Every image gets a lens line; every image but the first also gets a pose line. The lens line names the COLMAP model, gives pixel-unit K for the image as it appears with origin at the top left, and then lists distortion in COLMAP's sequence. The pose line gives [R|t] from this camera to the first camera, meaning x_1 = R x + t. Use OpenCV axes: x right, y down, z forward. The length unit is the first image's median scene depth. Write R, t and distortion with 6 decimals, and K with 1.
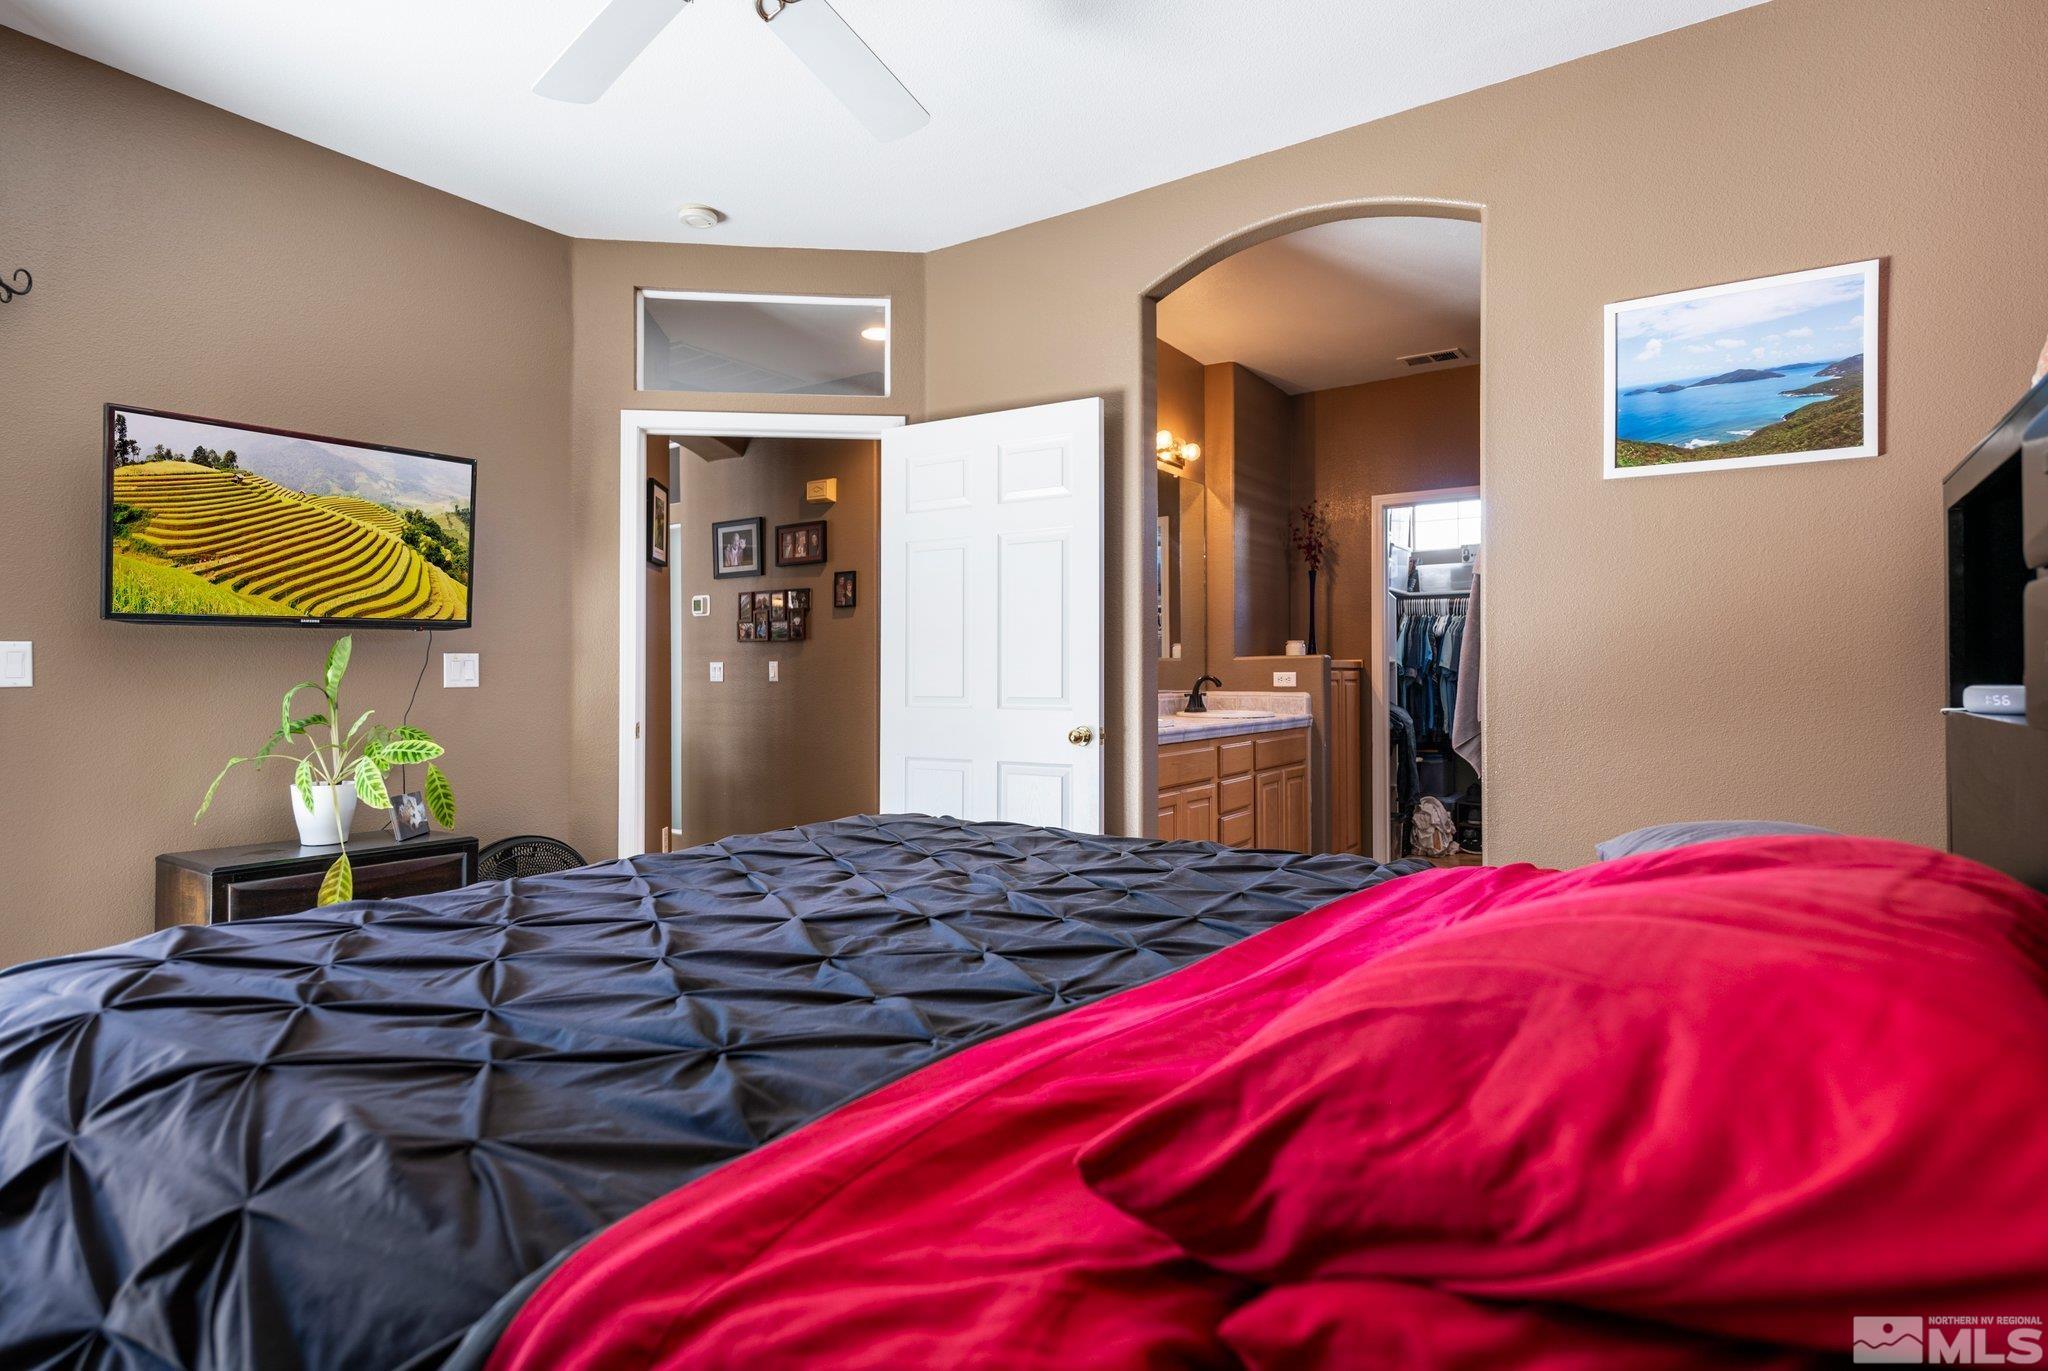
lens RADIAL K [[1006.2, 0, 1022.3], [0, 1006.2, 670.0], [0, 0, 1]] dist [-0.001461, -0.000454]
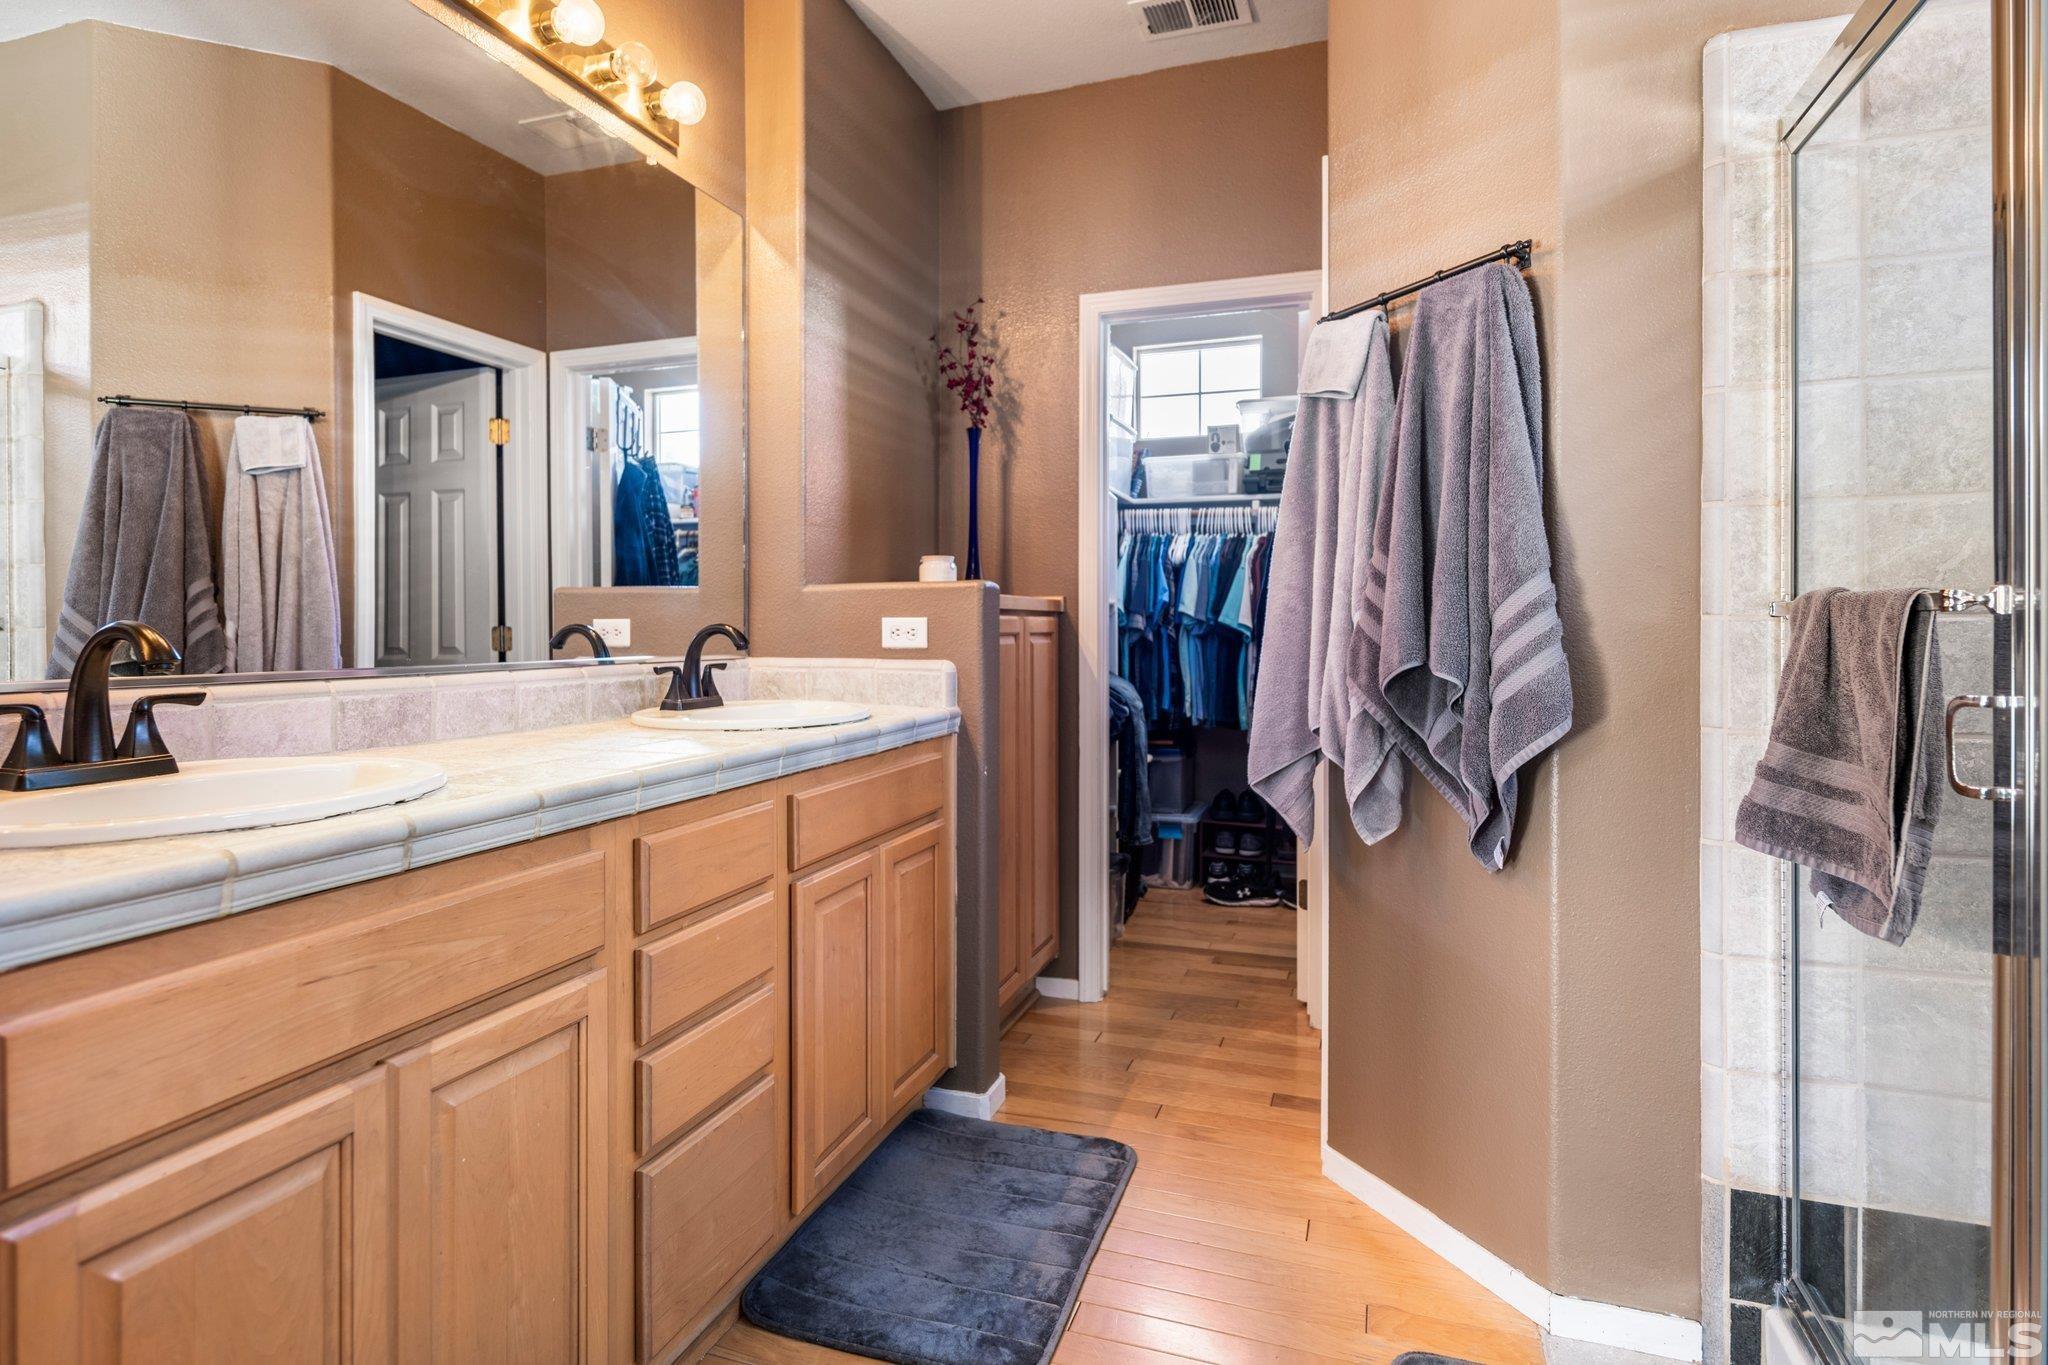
lens RADIAL K [[1048.8, 0, 1023.0], [0, 1048.8, 650.4], [0, 0, 1]] dist [0.003514, -0.001572]
pose [[0.959945, -0.005776, 0.280130, 0.157649], [-0.001477, 0.999669, 0.025671, 0.004400], [-0.280186, -0.025056, 0.959619, 0.458973]]
